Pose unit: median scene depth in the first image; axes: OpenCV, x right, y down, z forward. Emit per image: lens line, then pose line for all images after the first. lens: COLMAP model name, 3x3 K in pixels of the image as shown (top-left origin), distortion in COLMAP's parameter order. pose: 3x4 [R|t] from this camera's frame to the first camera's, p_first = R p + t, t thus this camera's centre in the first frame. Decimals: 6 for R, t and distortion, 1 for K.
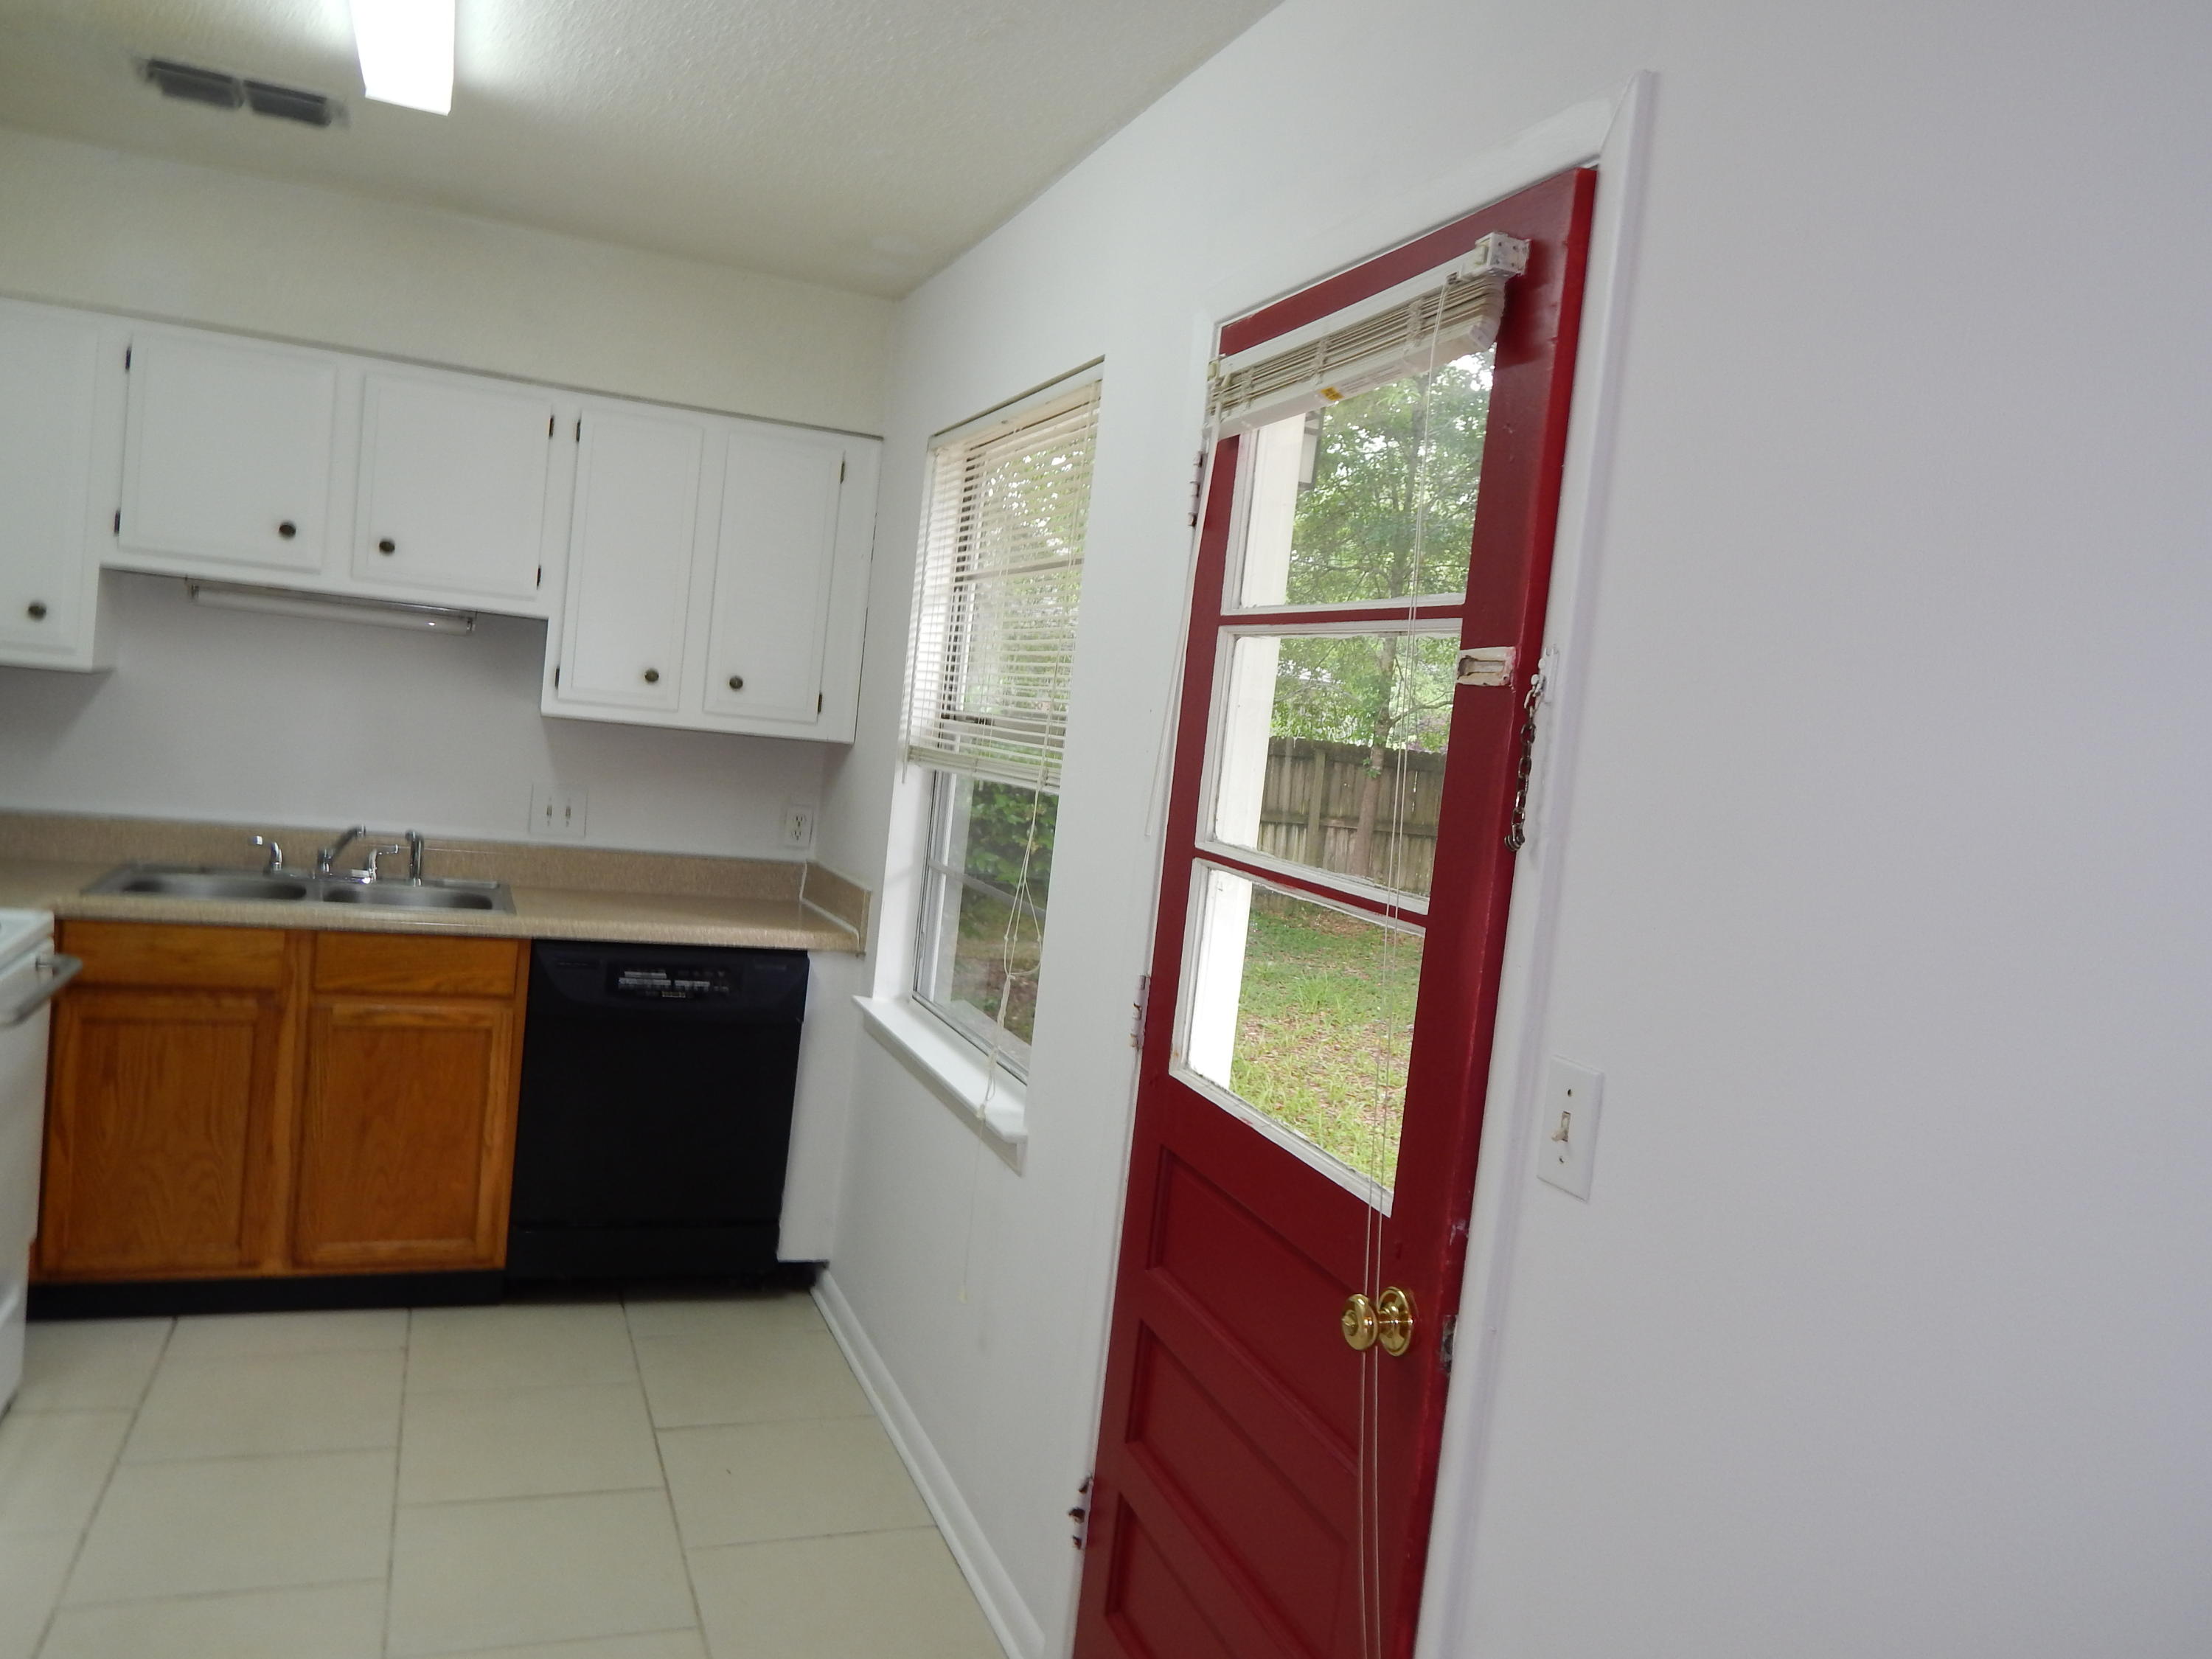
lens RADIAL K [[1621.8, 0, 1119.7], [0, 1621.8, 818.2], [0, 0, 1]] dist [0.004758, -0.007482]
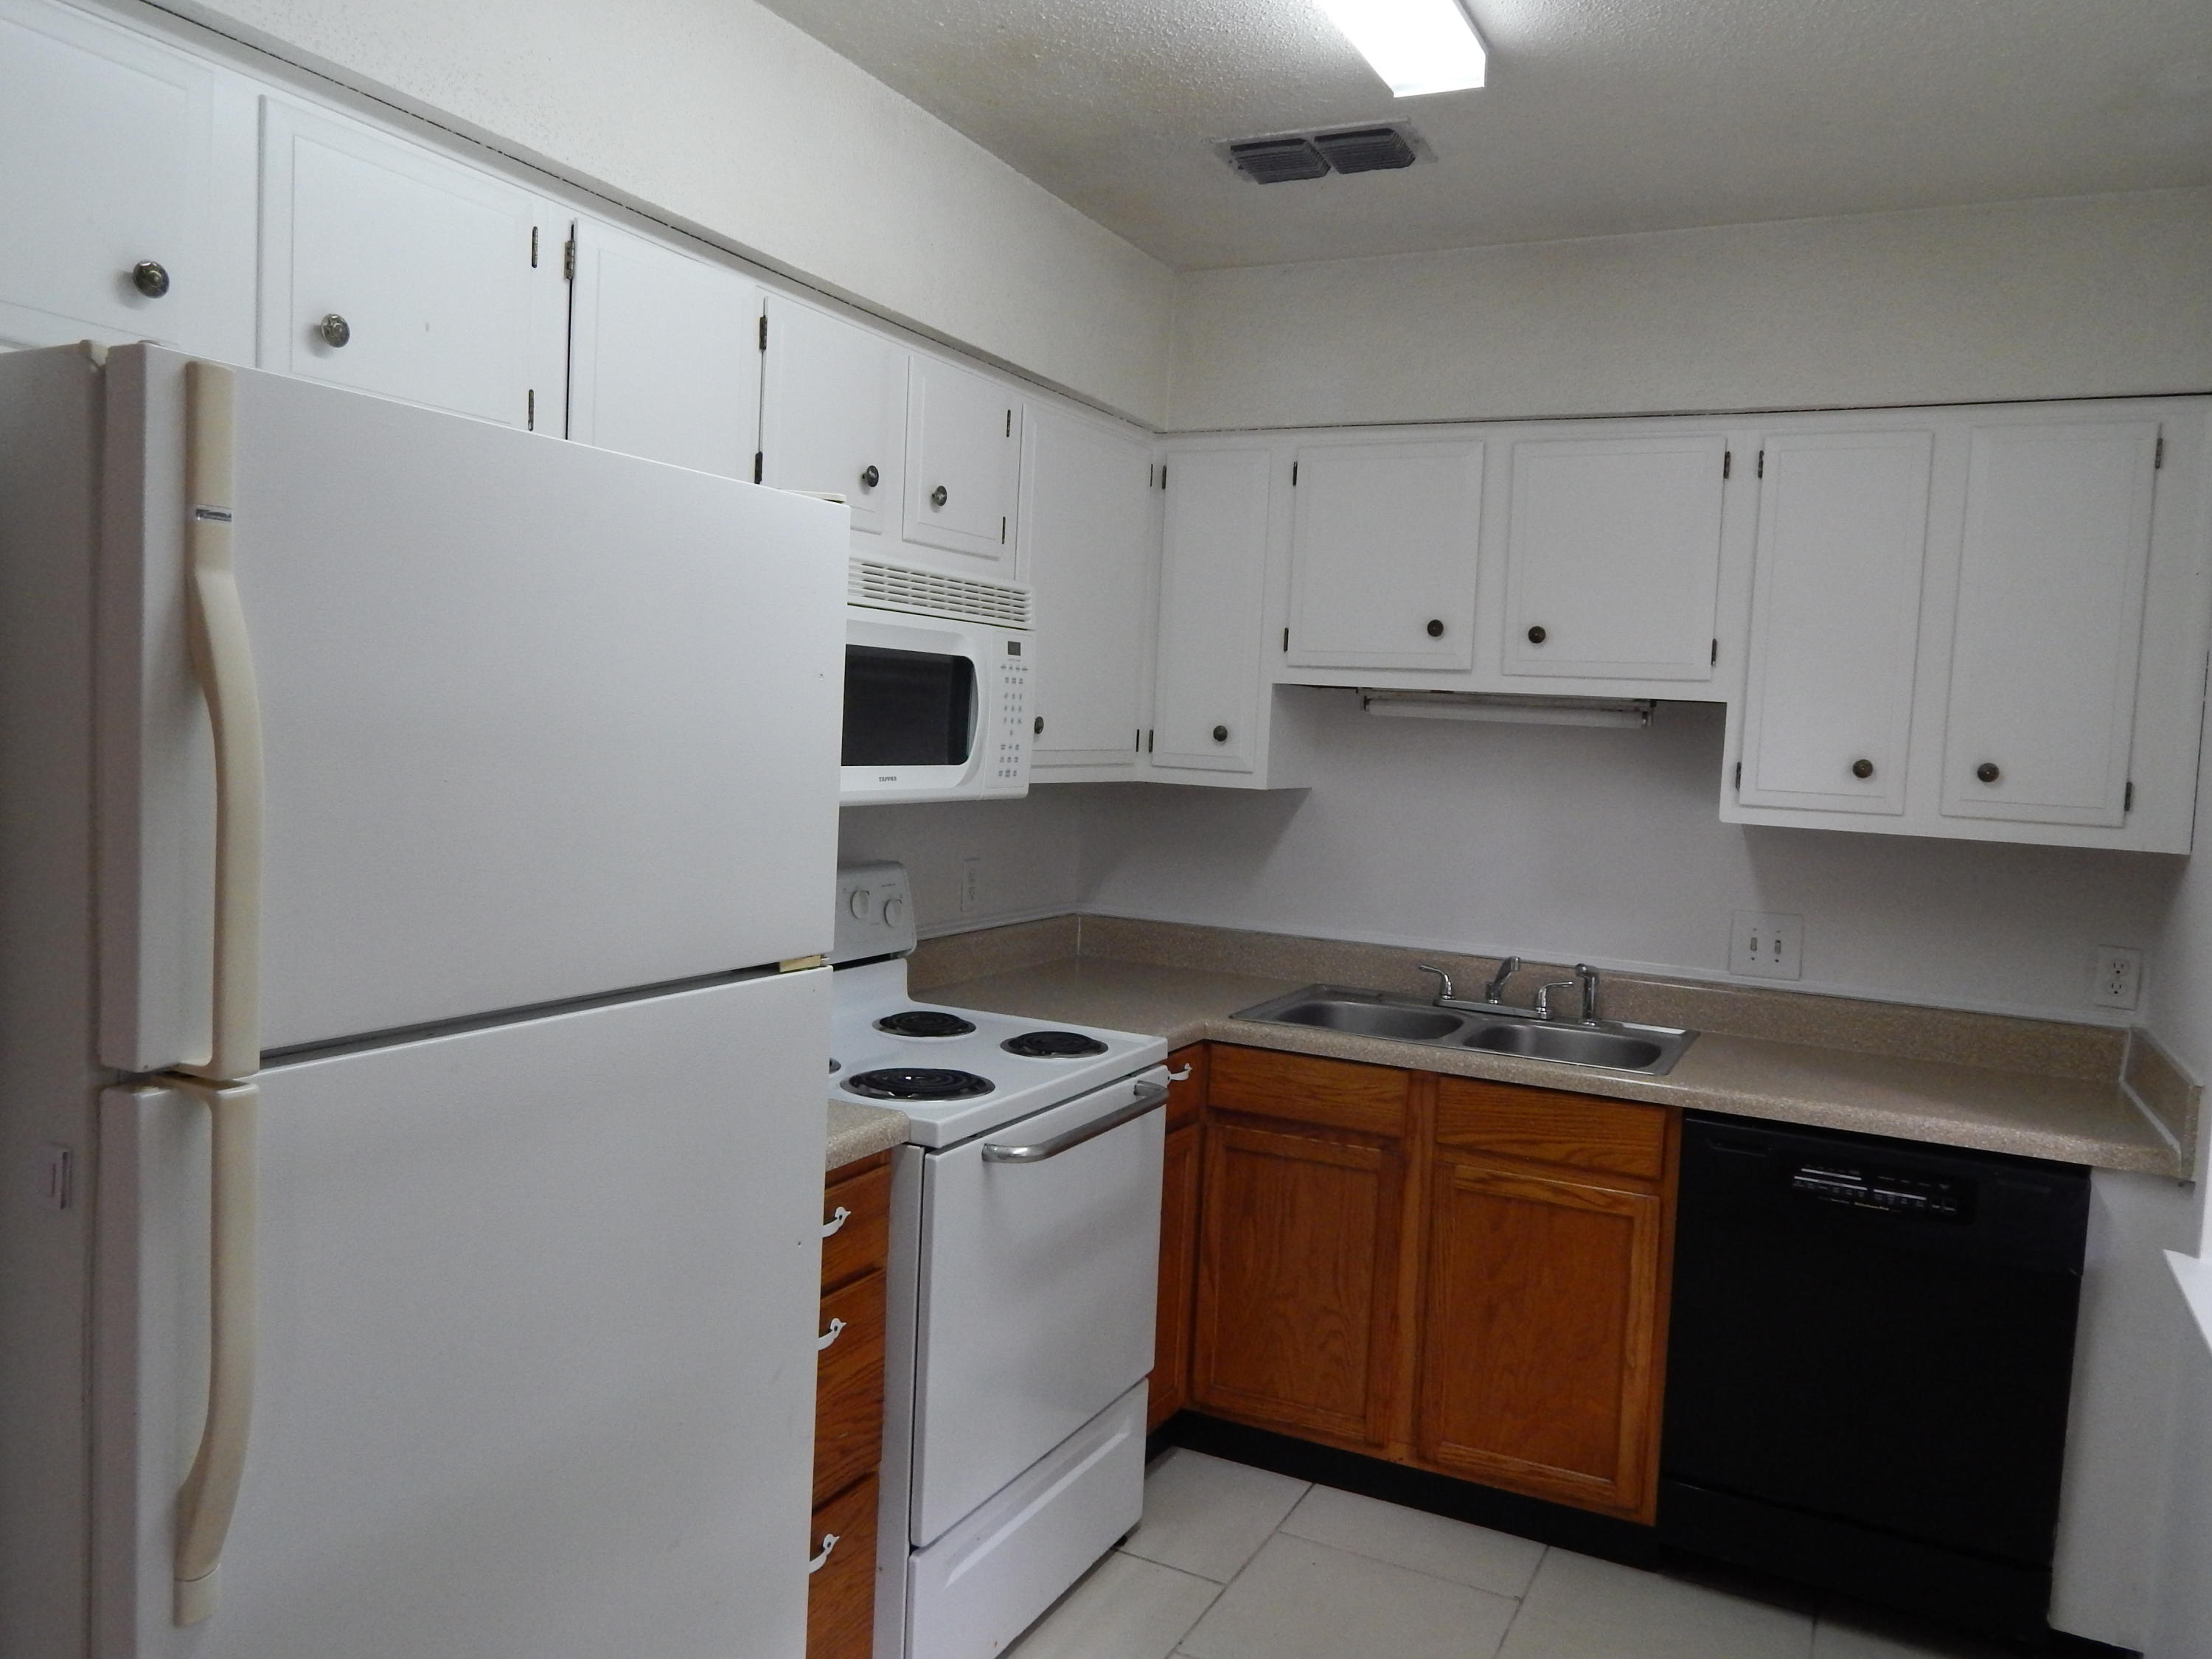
lens RADIAL K [[1636.5, 0, 1118.5], [0, 1636.5, 818.2], [0, 0, 1]] dist [0.008858, -0.001288]
pose [[0.667629, -0.028096, -0.743964, 0.049219], [-0.025780, 0.997816, -0.060818, -0.010643], [0.744048, 0.059784, 0.665446, 0.261601]]
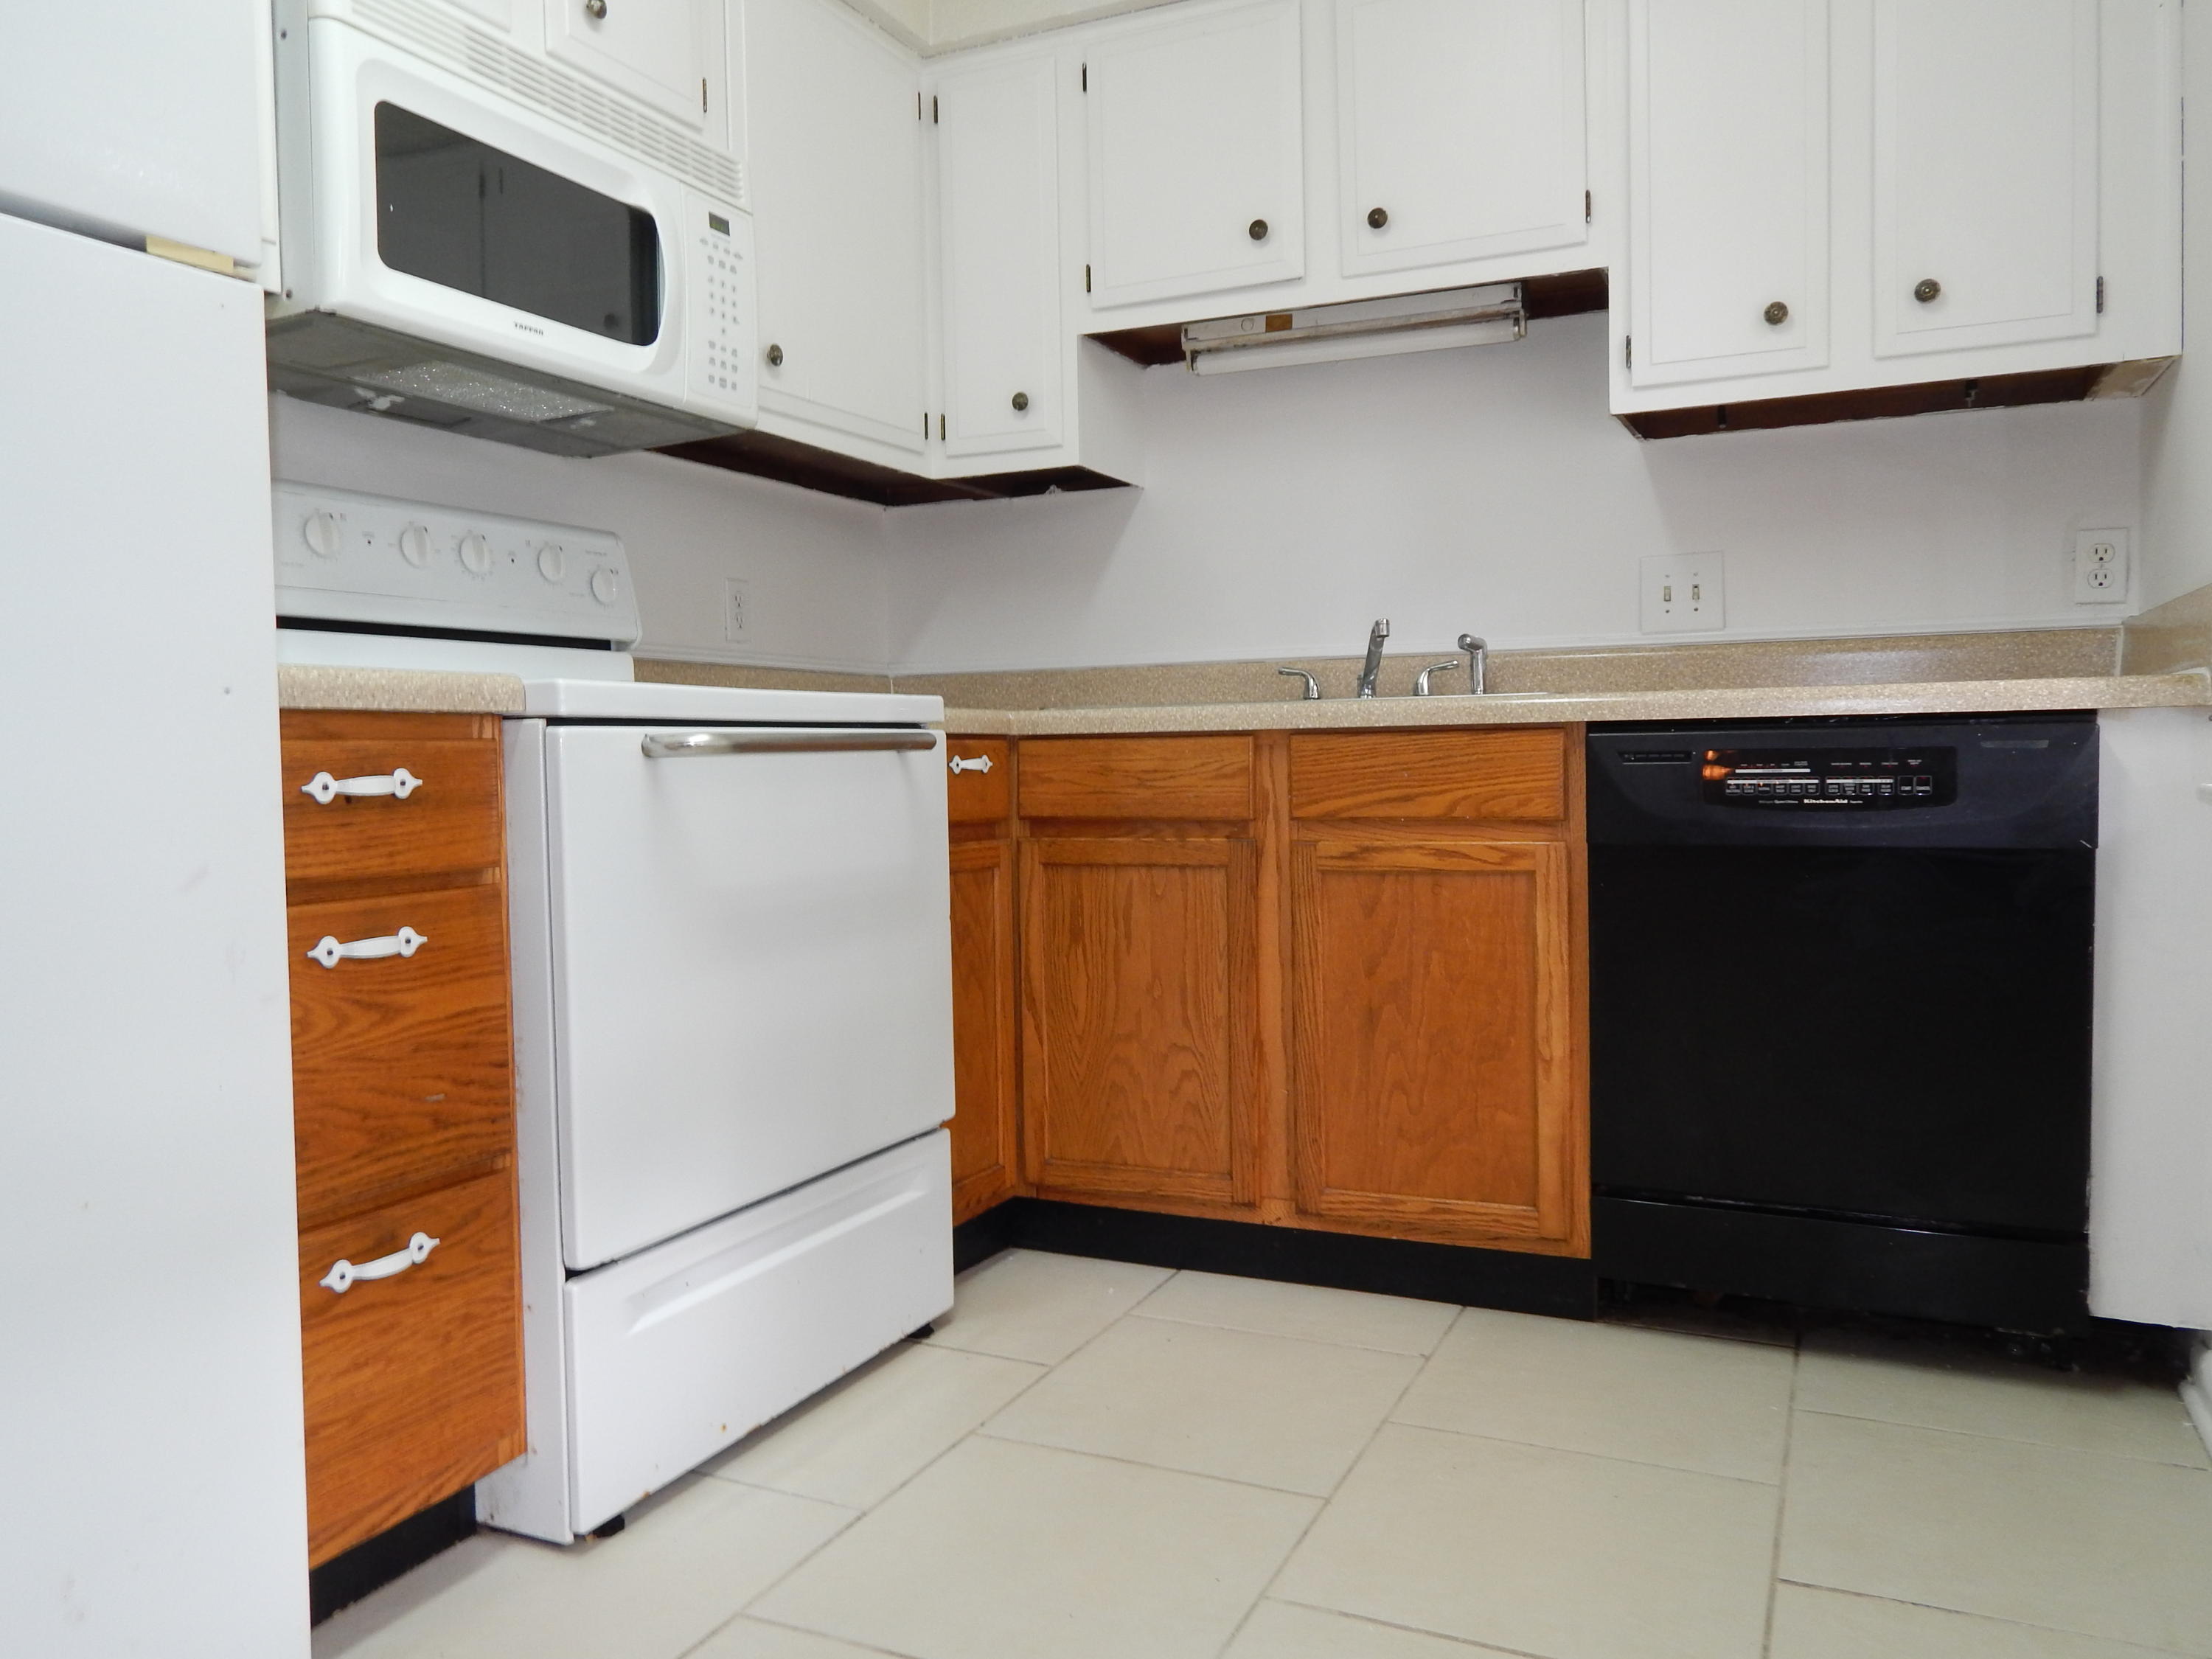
lens RADIAL K [[1642.1, 0, 1108.9], [0, 1642.1, 803.3], [0, 0, 1]] dist [0.006191, -0.006144]
pose [[0.681341, -0.092270, -0.726127, -0.029204], [0.043314, 0.995367, -0.085840, 0.150463], [0.730683, 0.027034, 0.682181, 0.433604]]
